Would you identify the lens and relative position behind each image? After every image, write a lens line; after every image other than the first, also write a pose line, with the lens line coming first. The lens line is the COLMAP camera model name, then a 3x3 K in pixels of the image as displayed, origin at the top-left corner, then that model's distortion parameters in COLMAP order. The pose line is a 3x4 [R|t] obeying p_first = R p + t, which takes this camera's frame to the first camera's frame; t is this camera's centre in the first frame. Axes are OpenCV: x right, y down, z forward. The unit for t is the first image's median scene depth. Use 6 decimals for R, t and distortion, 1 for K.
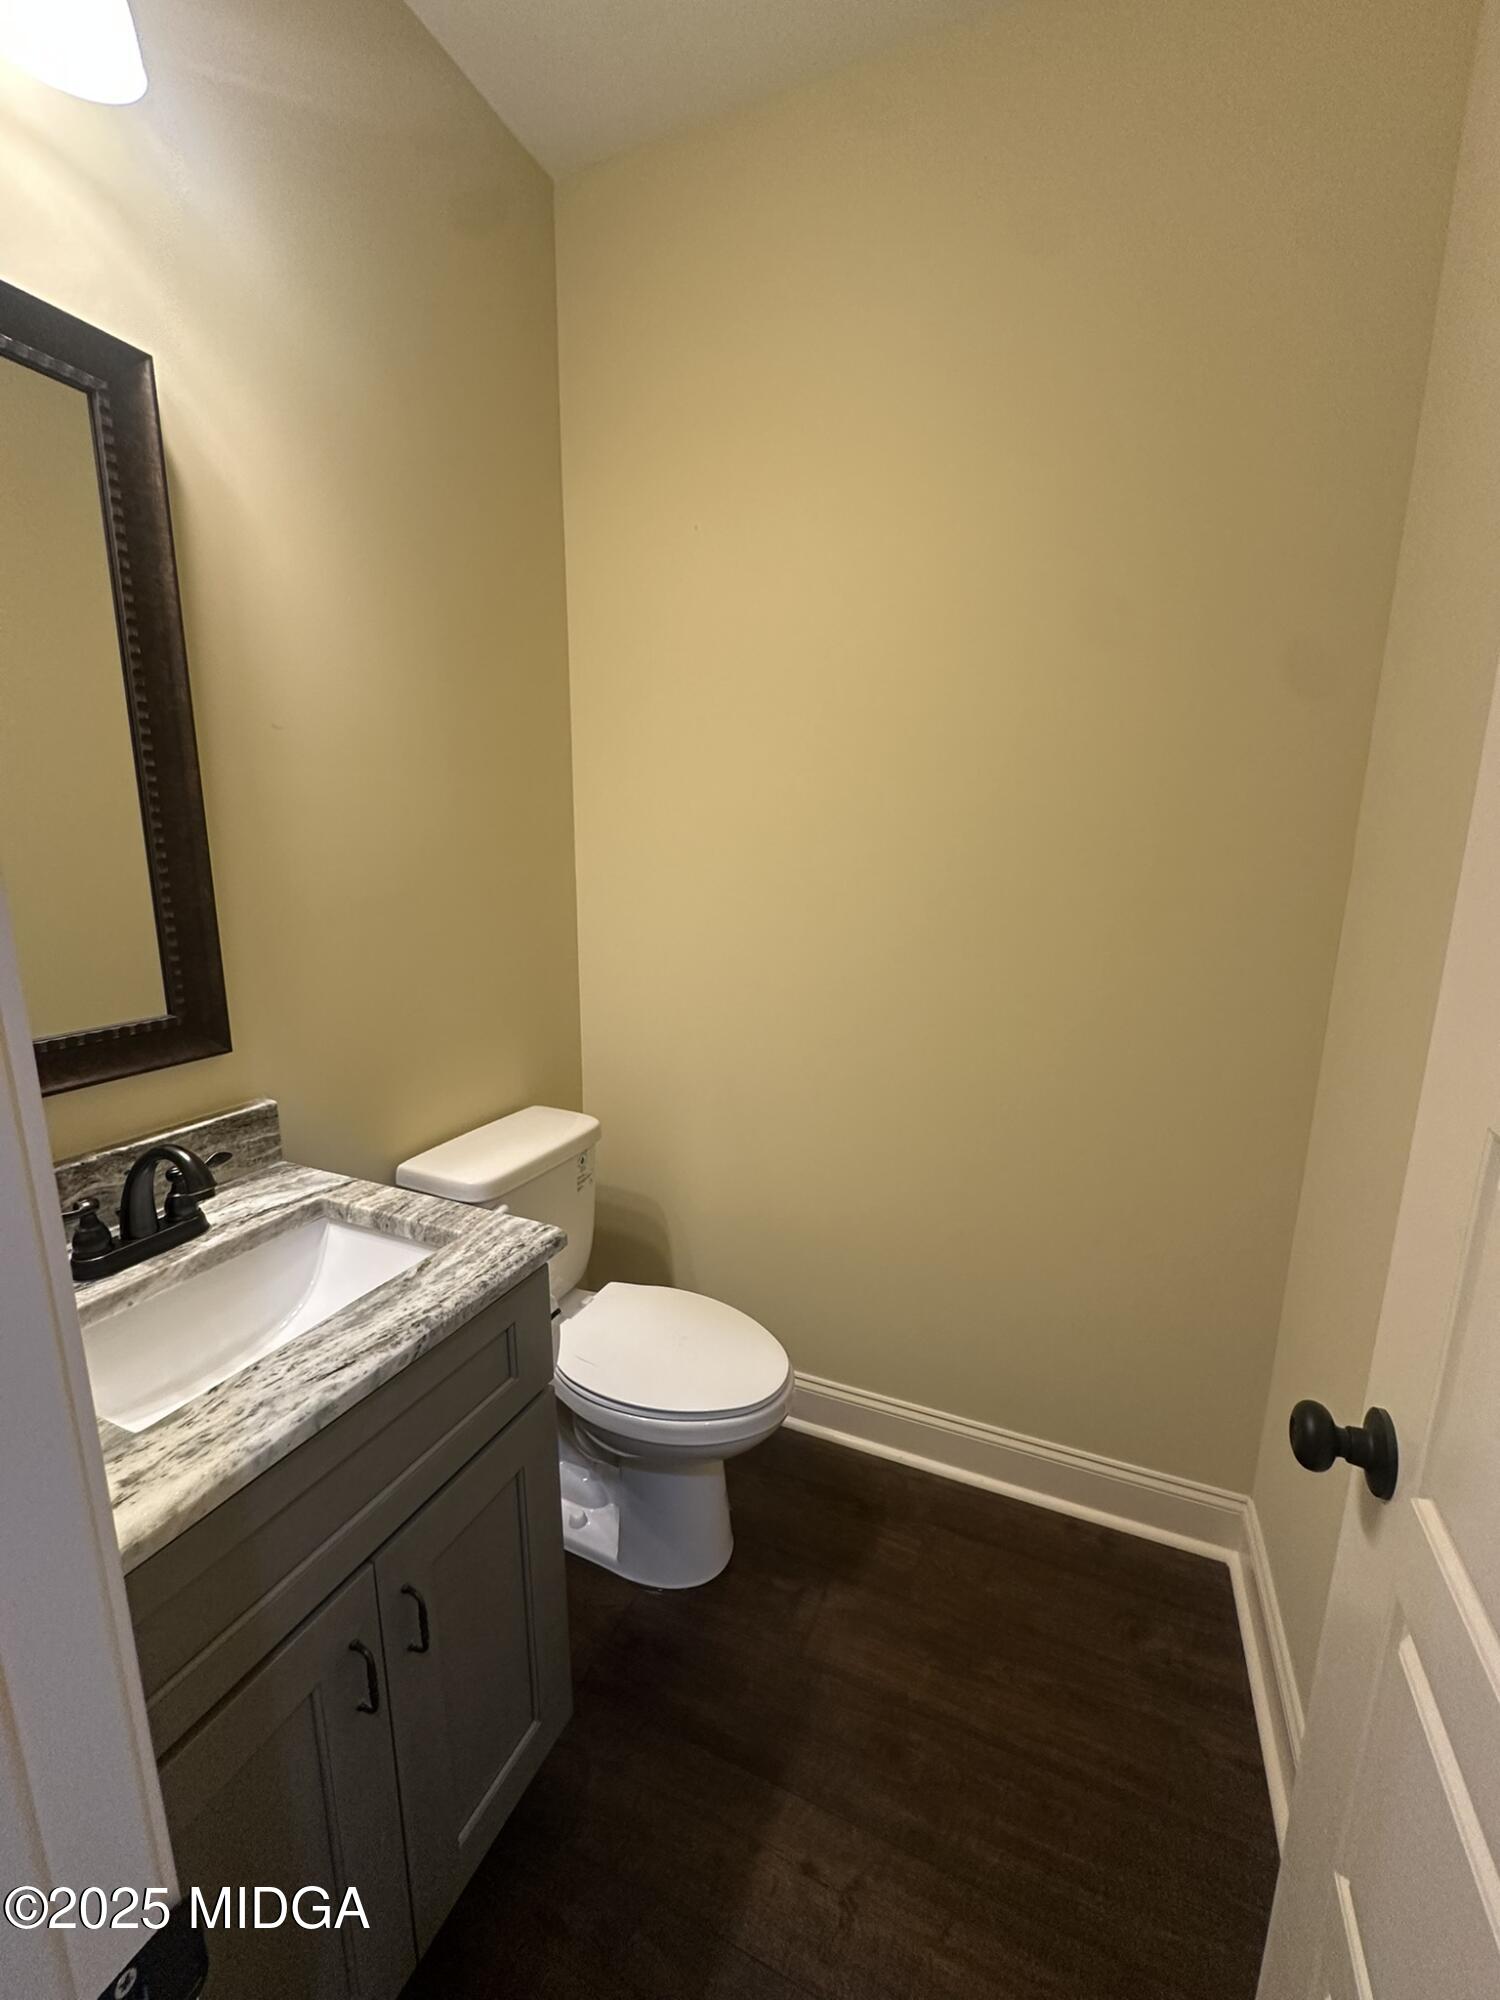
lens RADIAL K [[809.4, 0, 695.1], [0, 809.4, 1023.0], [0, 0, 1]] dist [-0.000628, 0.000003]
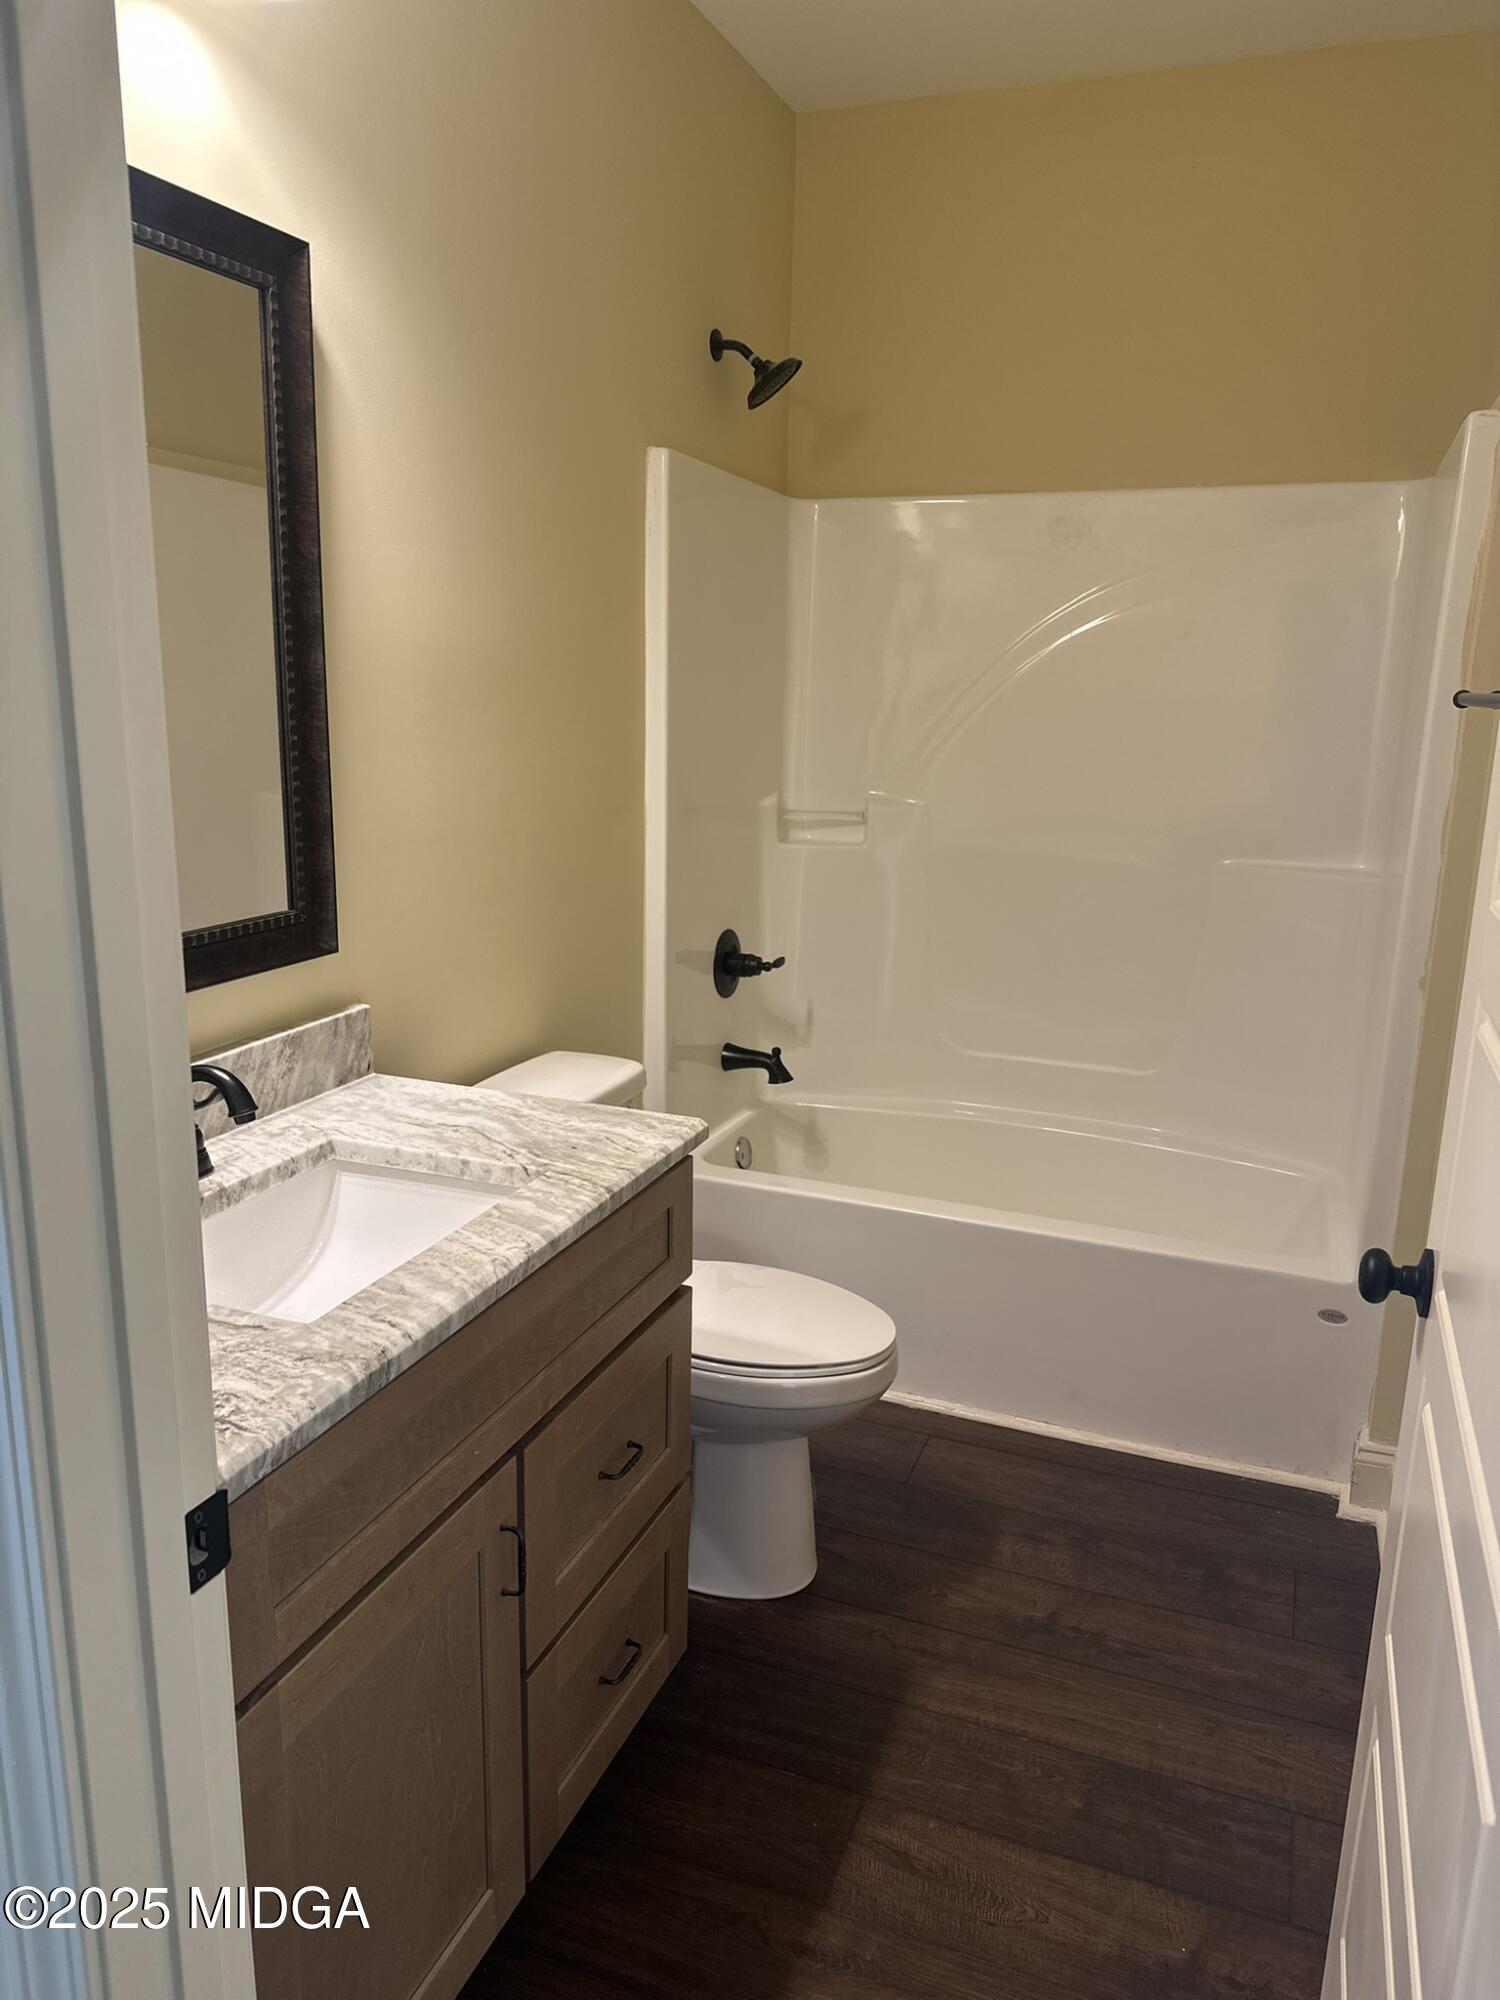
lens RADIAL K [[1387.7, 0, 750.0], [0, 1387.7, 1000.0], [0, 0, 1]] dist [0.002317, -0.000129]
pose [[0.996879, 0.012824, 0.077898, -0.223257], [-0.014437, 0.999692, 0.020183, 0.055607], [-0.077615, -0.021244, 0.996757, -0.675389]]
